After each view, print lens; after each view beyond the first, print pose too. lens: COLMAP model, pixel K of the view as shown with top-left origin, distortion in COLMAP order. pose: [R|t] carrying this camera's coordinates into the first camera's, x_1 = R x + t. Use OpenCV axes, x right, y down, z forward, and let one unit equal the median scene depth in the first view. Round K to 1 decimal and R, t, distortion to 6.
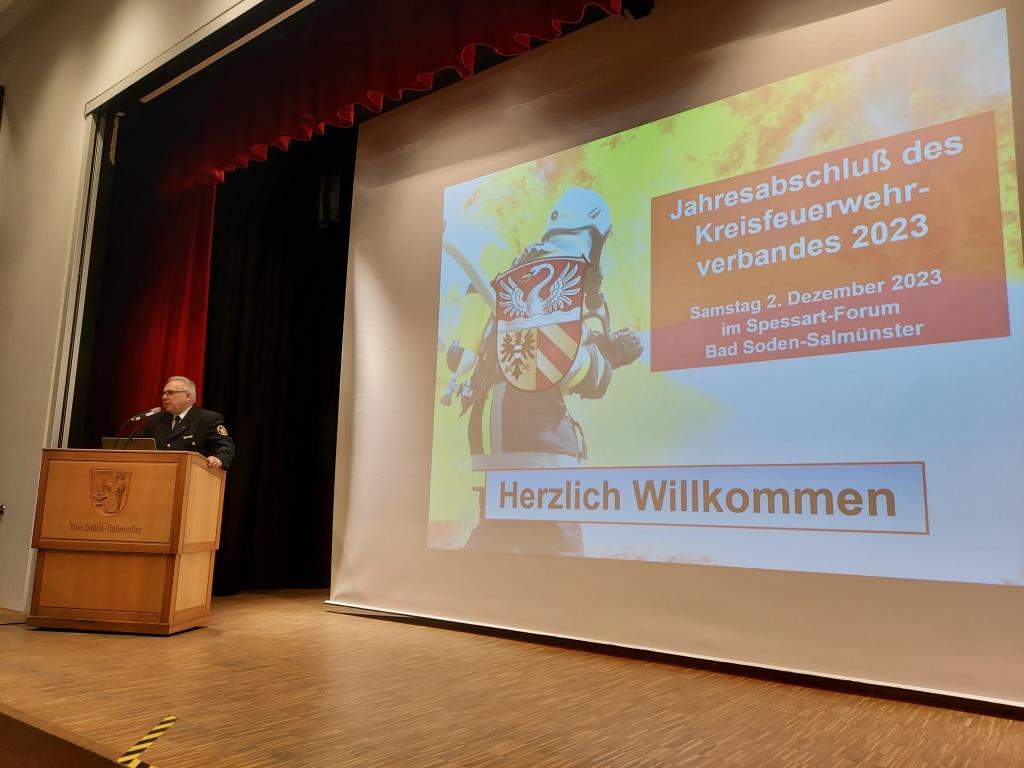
lens RADIAL K [[759.6, 0, 512.0], [0, 759.6, 384.0], [0, 0, 1]] dist [0.087744, -0.079039]
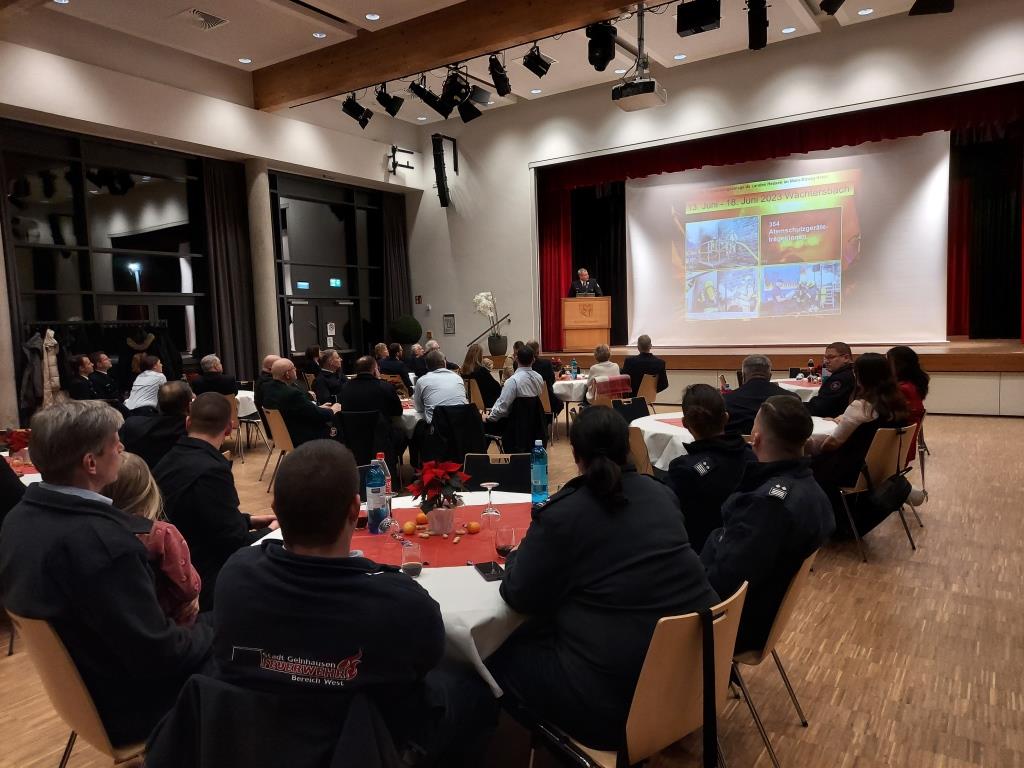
lens RADIAL K [[759.6, 0, 512.0], [0, 759.6, 384.0], [0, 0, 1]] dist [0.087744, -0.079039]
pose [[0.995801, -0.066663, 0.062744, -1.157016], [0.049025, 0.967136, 0.249489, -0.410146], [-0.077313, -0.245365, 0.966343, -2.337161]]
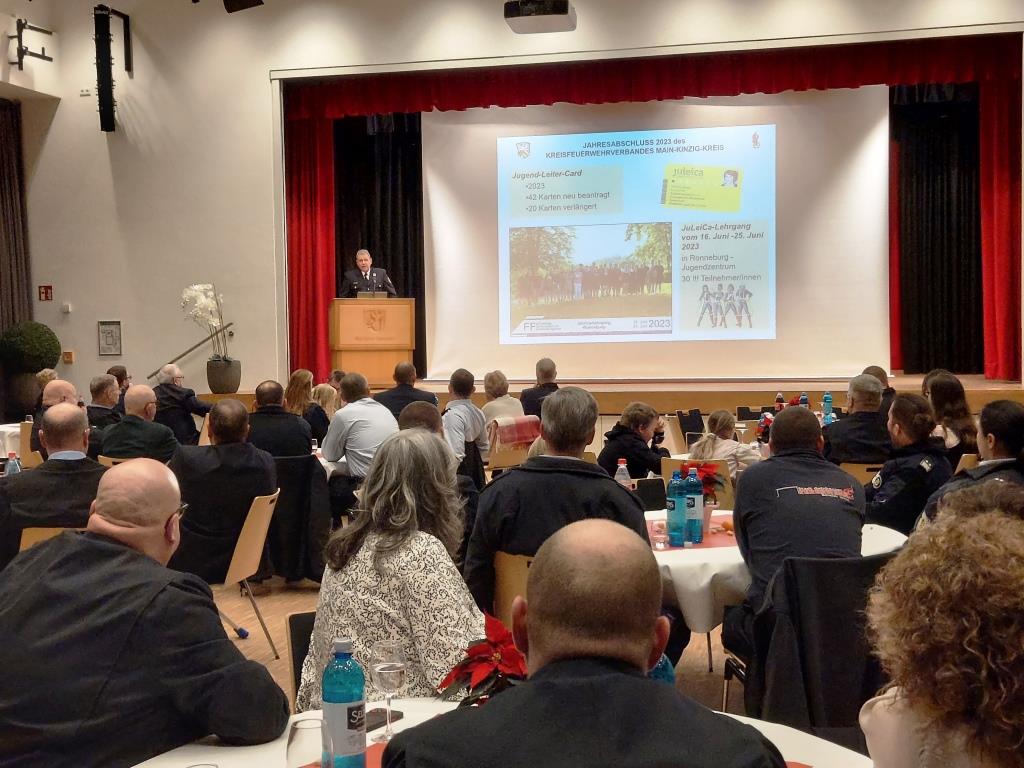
lens RADIAL K [[1525.6, 0, 512.0], [0, 1525.6, 384.0], [0, 0, 1]] dist [0.111929, -0.081431]
pose [[0.915171, -0.055489, 0.399227, -1.938205], [-0.027983, 0.979342, 0.200267, -0.537488], [-0.402092, -0.194450, 0.894713, -2.909075]]
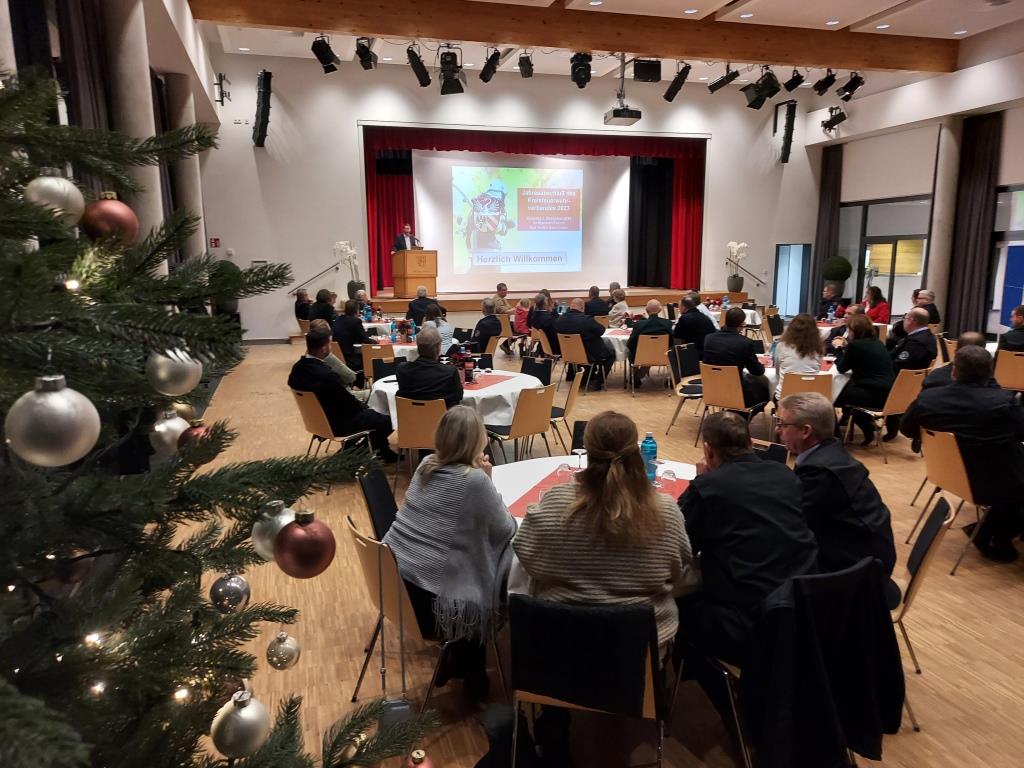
lens RADIAL K [[759.6, 0, 512.0], [0, 759.6, 384.0], [0, 0, 1]] dist [0.087744, -0.079039]
pose [[0.580167, -0.167284, 0.797134, -3.662070], [-0.116040, 0.951722, 0.284181, -0.439988], [-0.806189, -0.257372, 0.532746, -1.633934]]
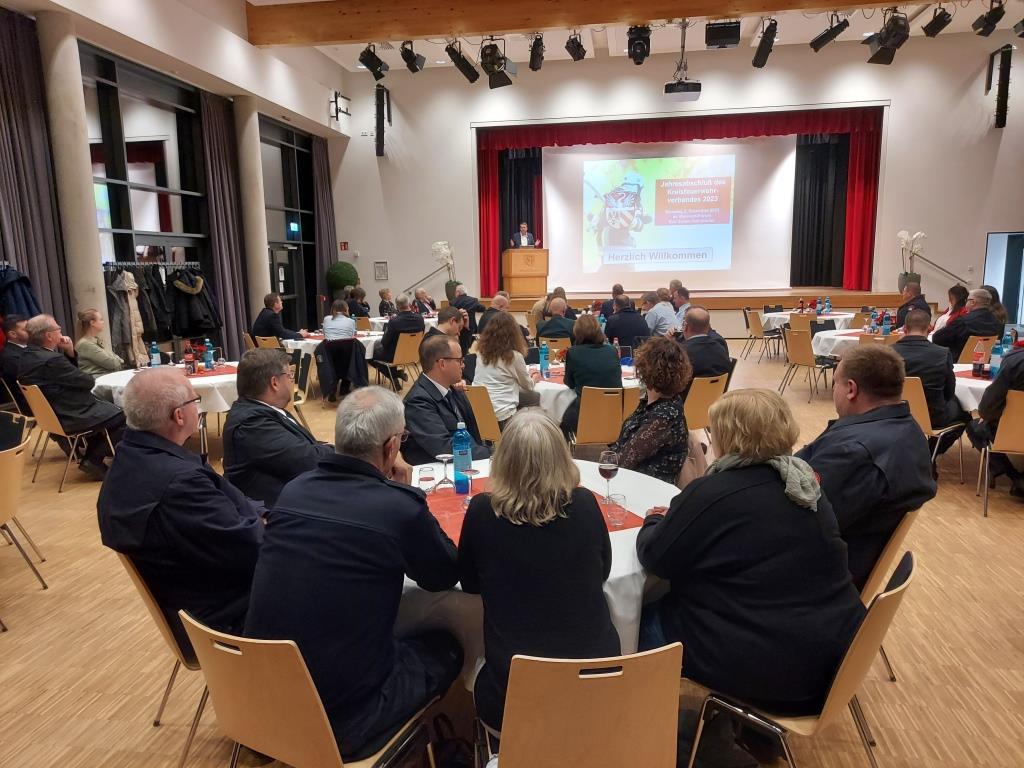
lens RADIAL K [[759.6, 0, 512.0], [0, 759.6, 384.0], [0, 0, 1]] dist [0.087744, -0.079039]
pose [[0.872909, -0.119519, 0.473017, -2.637953], [-0.041162, 0.948032, 0.315502, -0.493990], [-0.486143, -0.294875, 0.822626, -2.357445]]
